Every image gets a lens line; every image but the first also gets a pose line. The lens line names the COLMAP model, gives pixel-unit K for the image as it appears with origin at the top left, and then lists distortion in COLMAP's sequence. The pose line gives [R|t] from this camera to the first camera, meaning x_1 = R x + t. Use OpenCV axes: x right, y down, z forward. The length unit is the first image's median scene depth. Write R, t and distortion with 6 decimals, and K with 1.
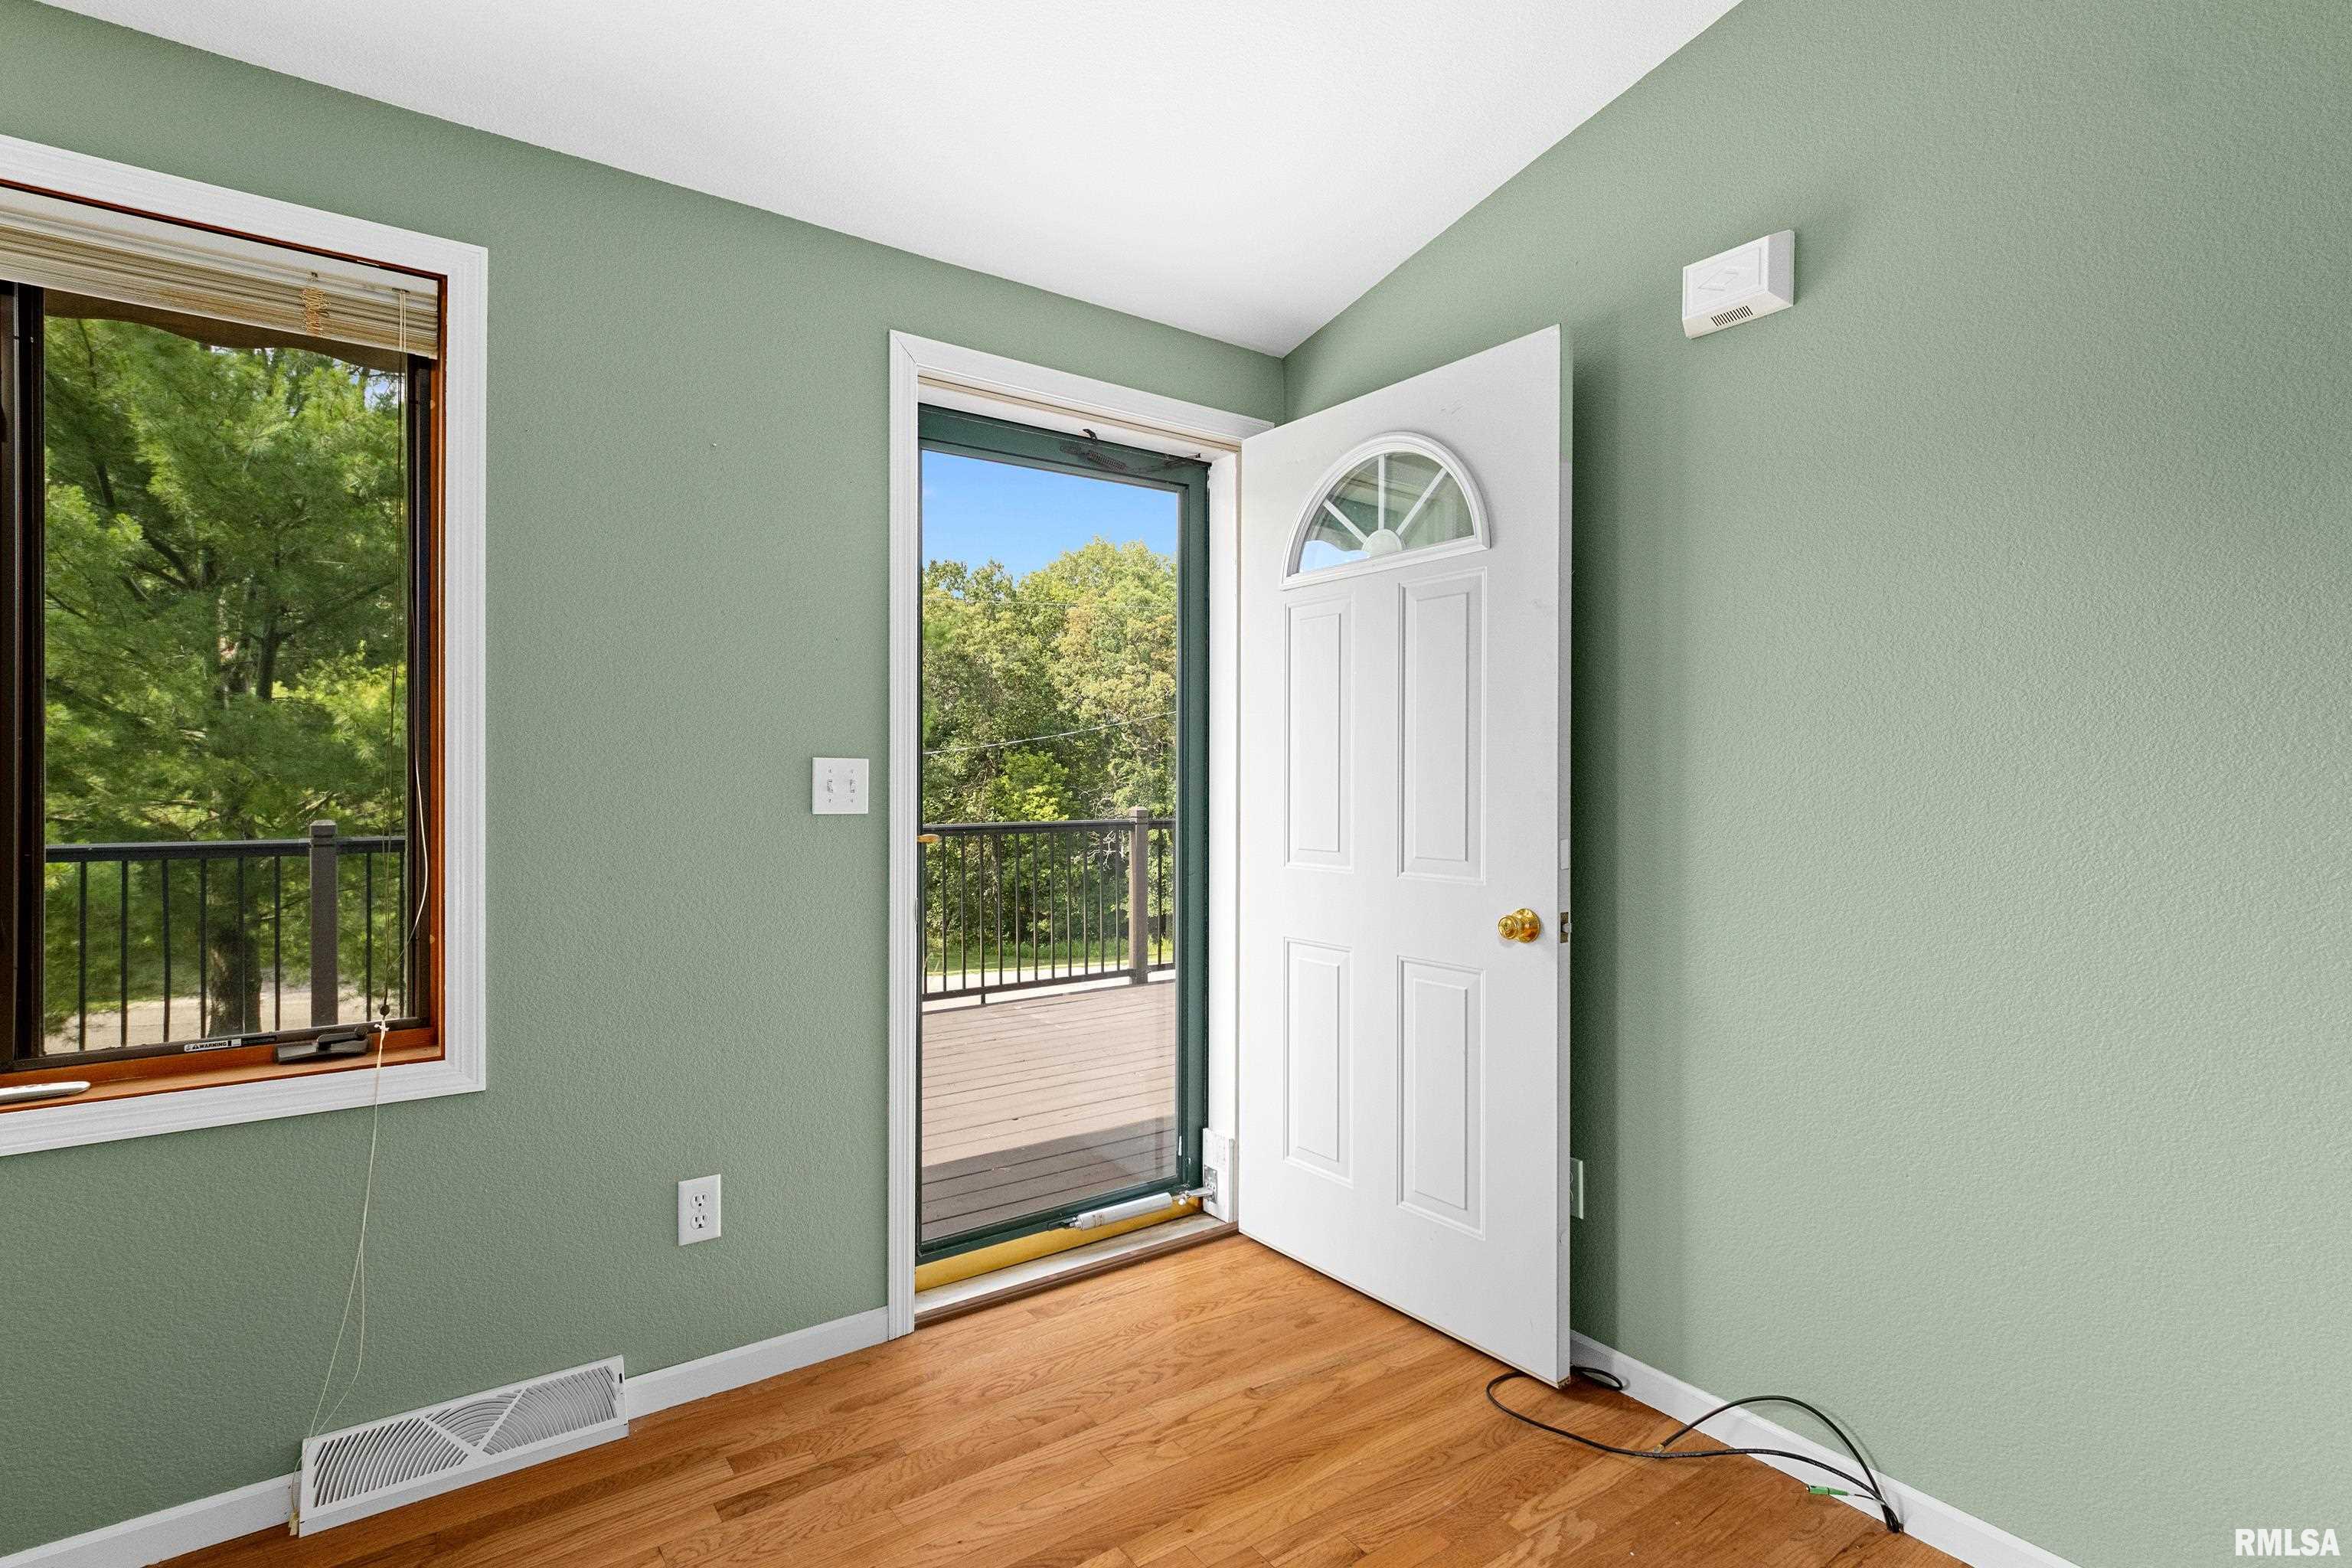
lens RADIAL K [[1094.9, 0, 1166.6], [0, 1094.9, 779.5], [0, 0, 1]] dist [0.002763, -0.001310]
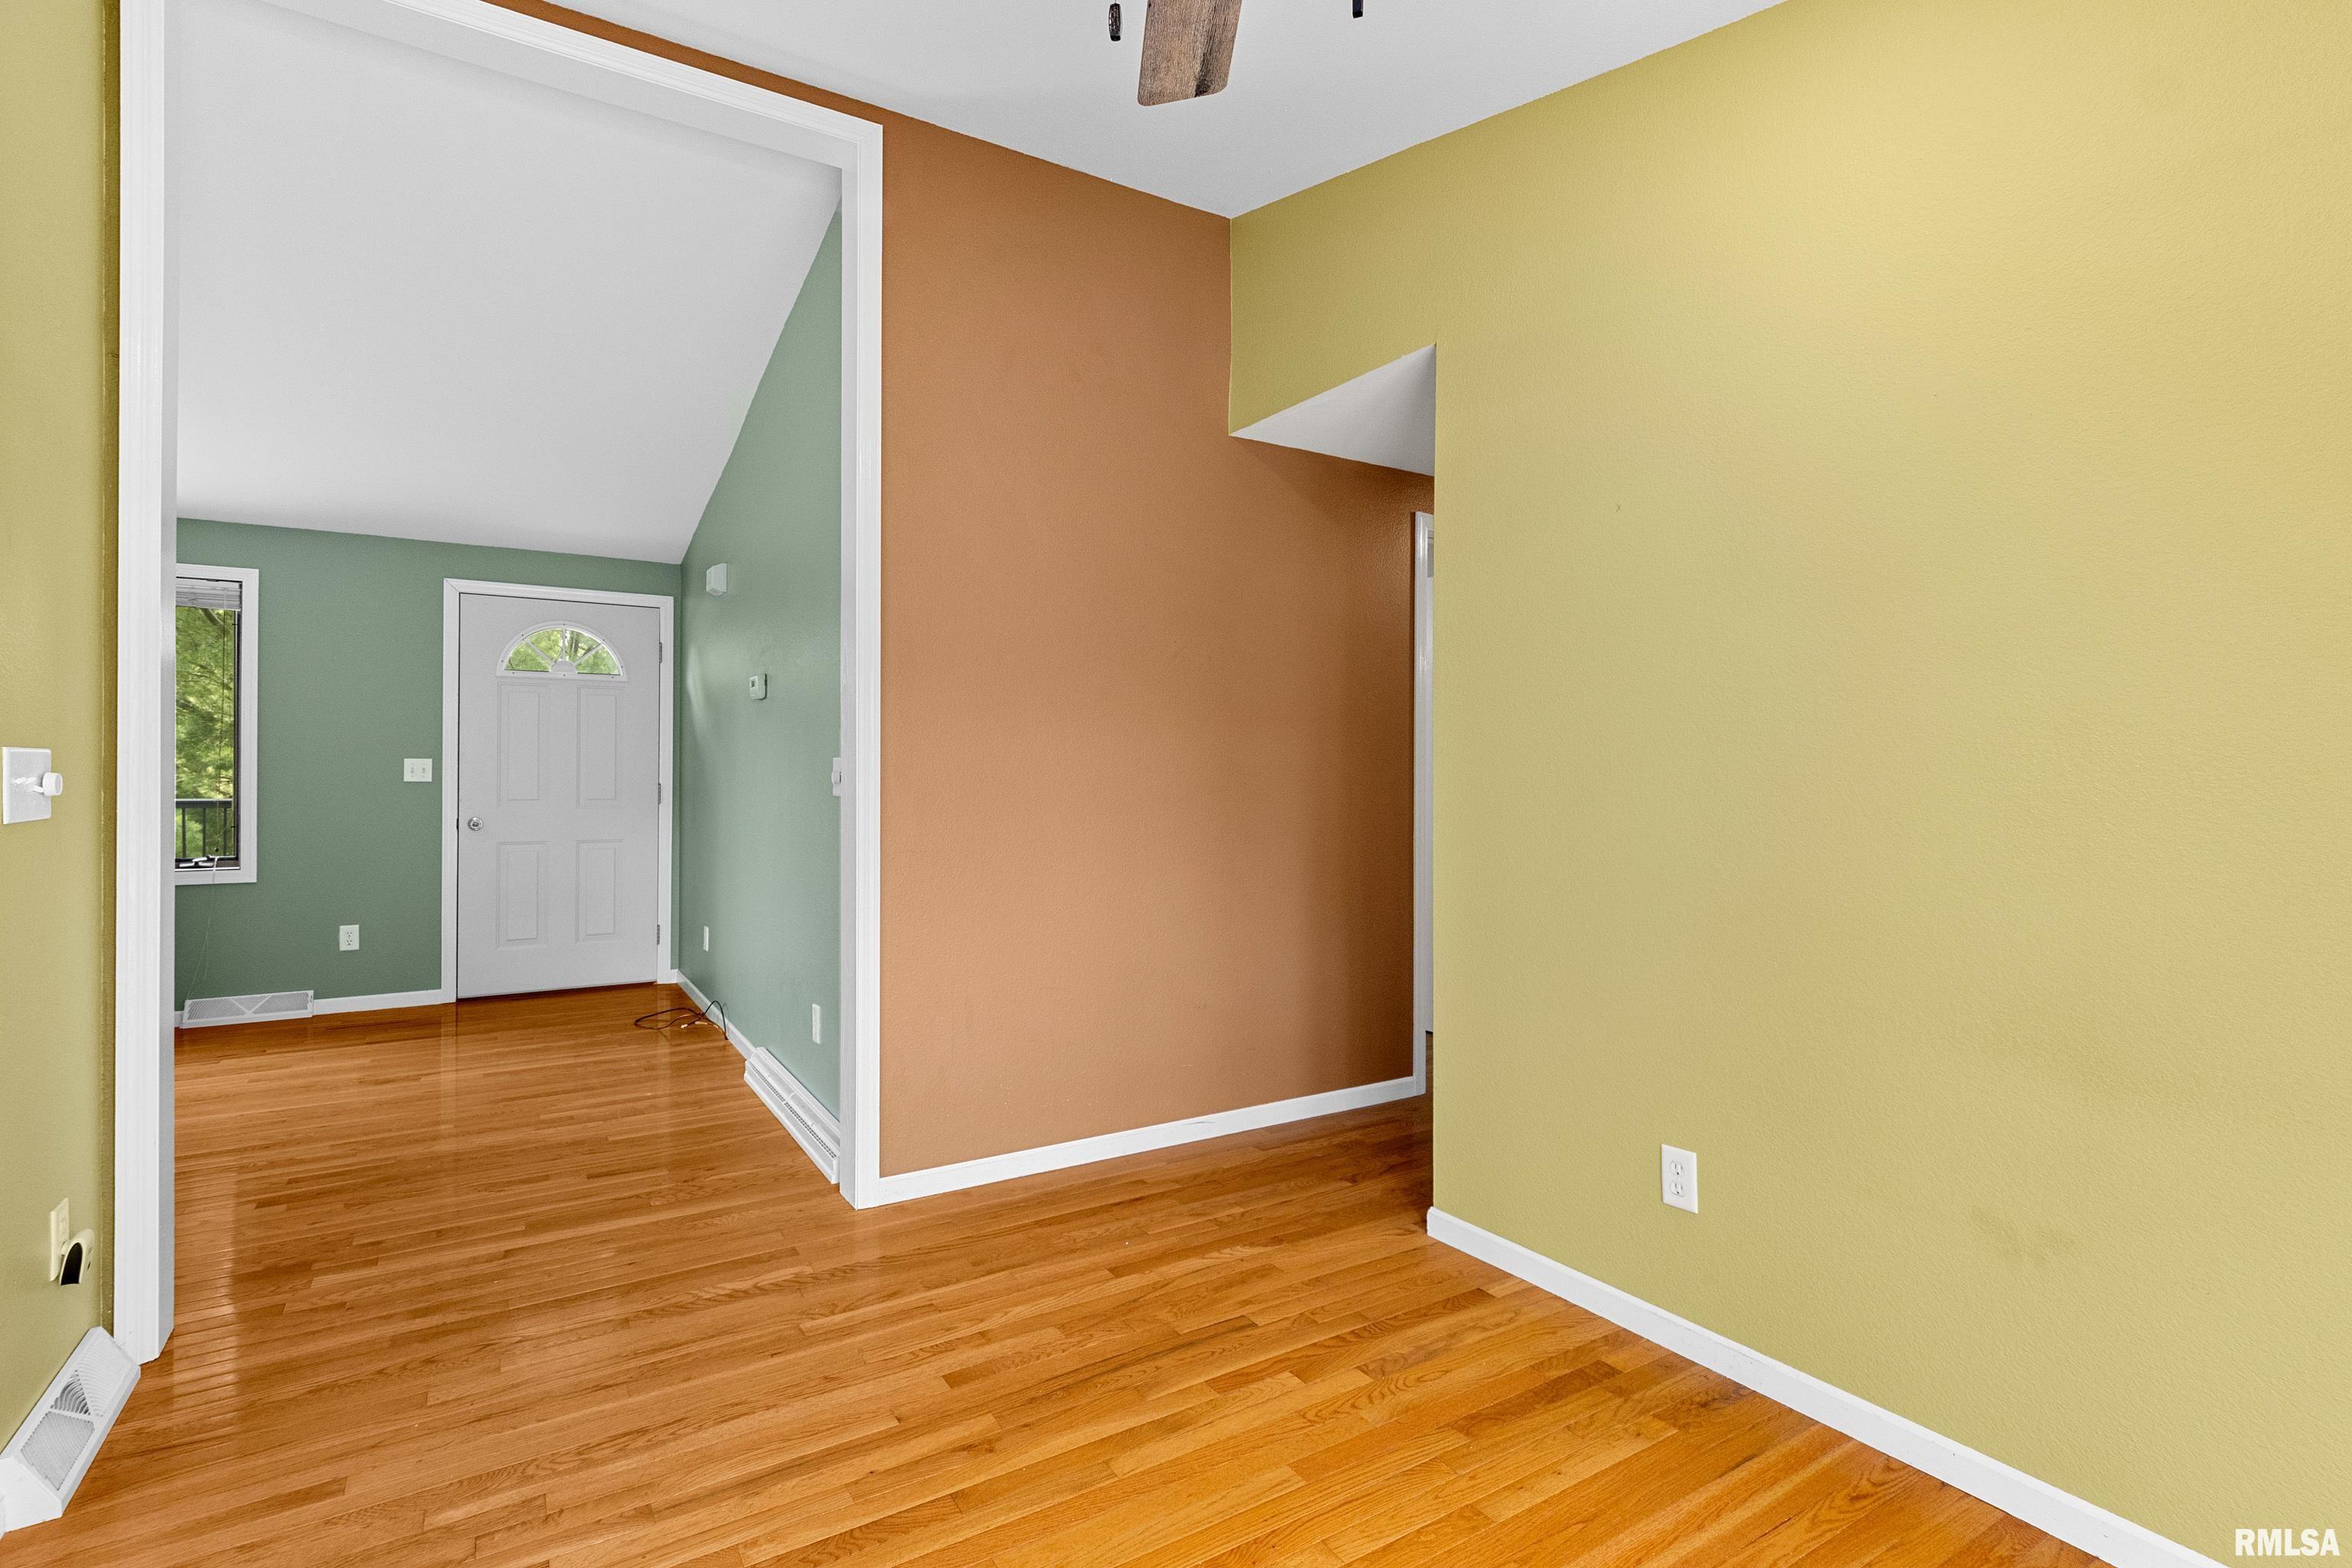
lens RADIAL K [[1094.9, 0, 1152.2], [0, 1094.9, 769.0], [0, 0, 1]] dist [0.002763, -0.001310]
pose [[0.998262, 0.003525, -0.058819, 1.430085], [-0.003537, 0.999994, -0.000094, -0.002041], [0.058818, 0.000301, 0.998269, -1.285754]]
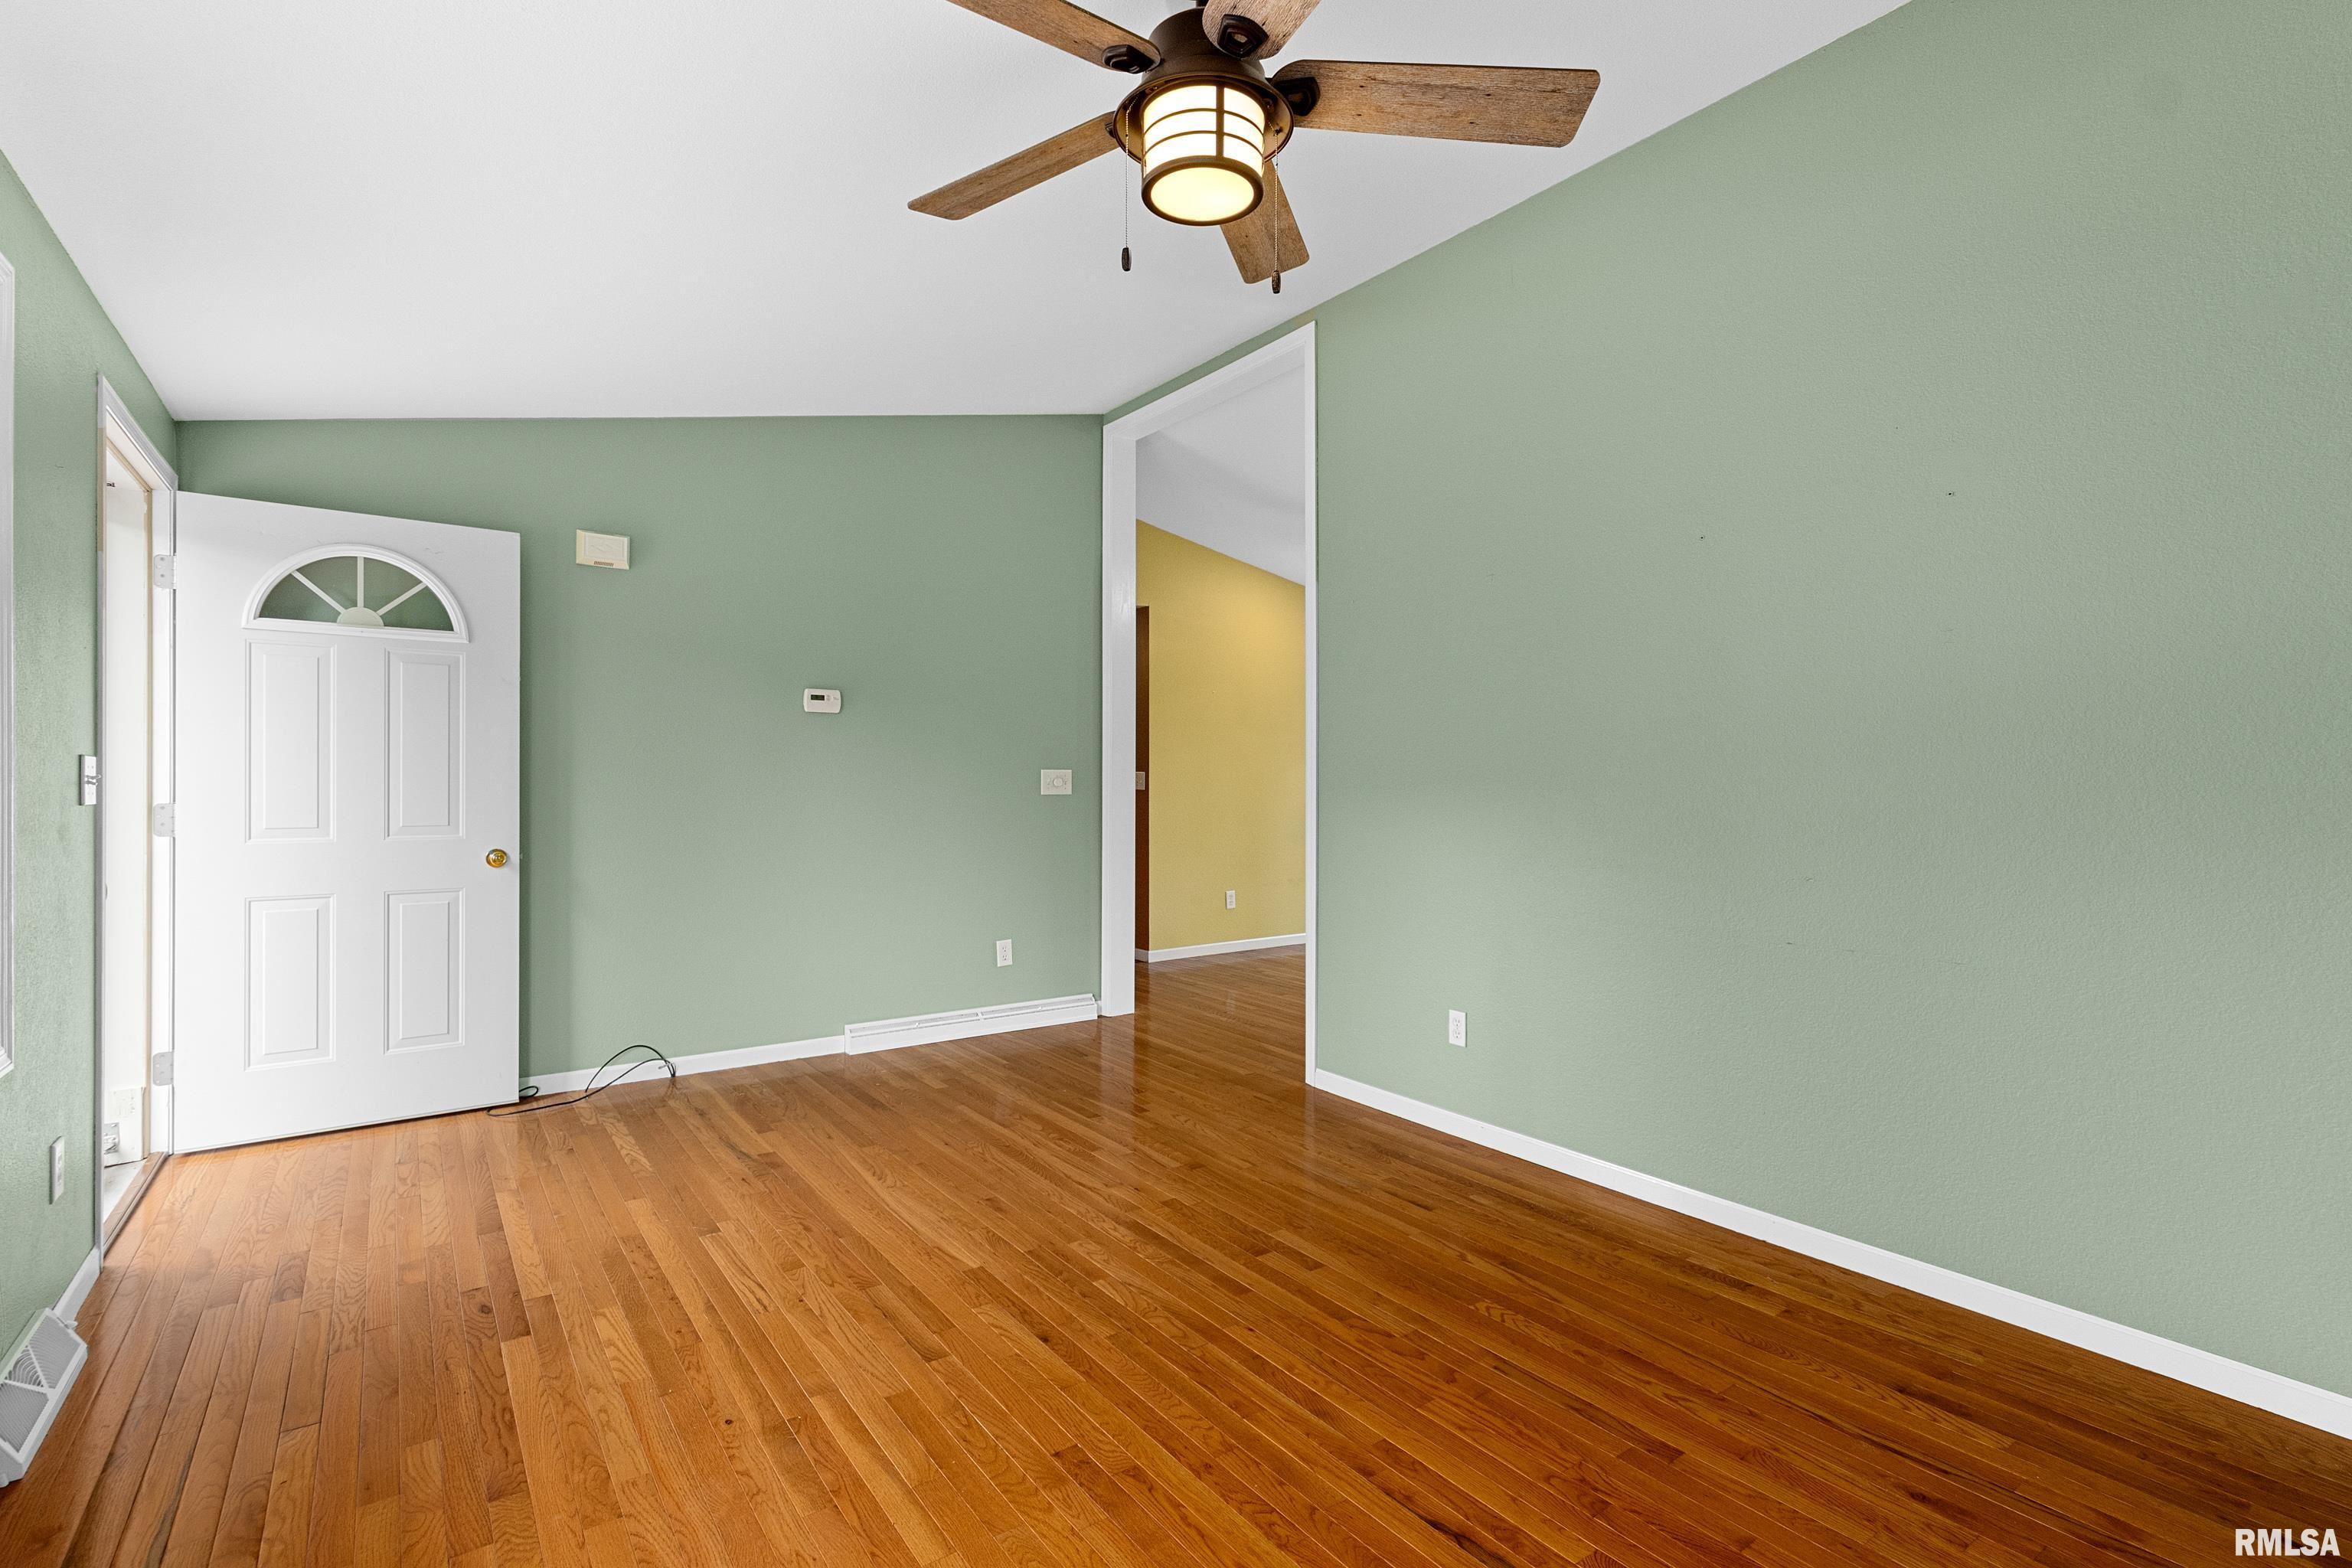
lens RADIAL K [[1094.9, 0, 1158.5], [0, 1094.9, 784.8], [0, 0, 1]] dist [0.002763, -0.001310]
pose [[-0.000217, -0.002394, 0.999997, -1.390618], [-0.004019, 0.999989, 0.002393, 0.003527], [-0.999992, -0.004018, -0.000227, -0.082085]]
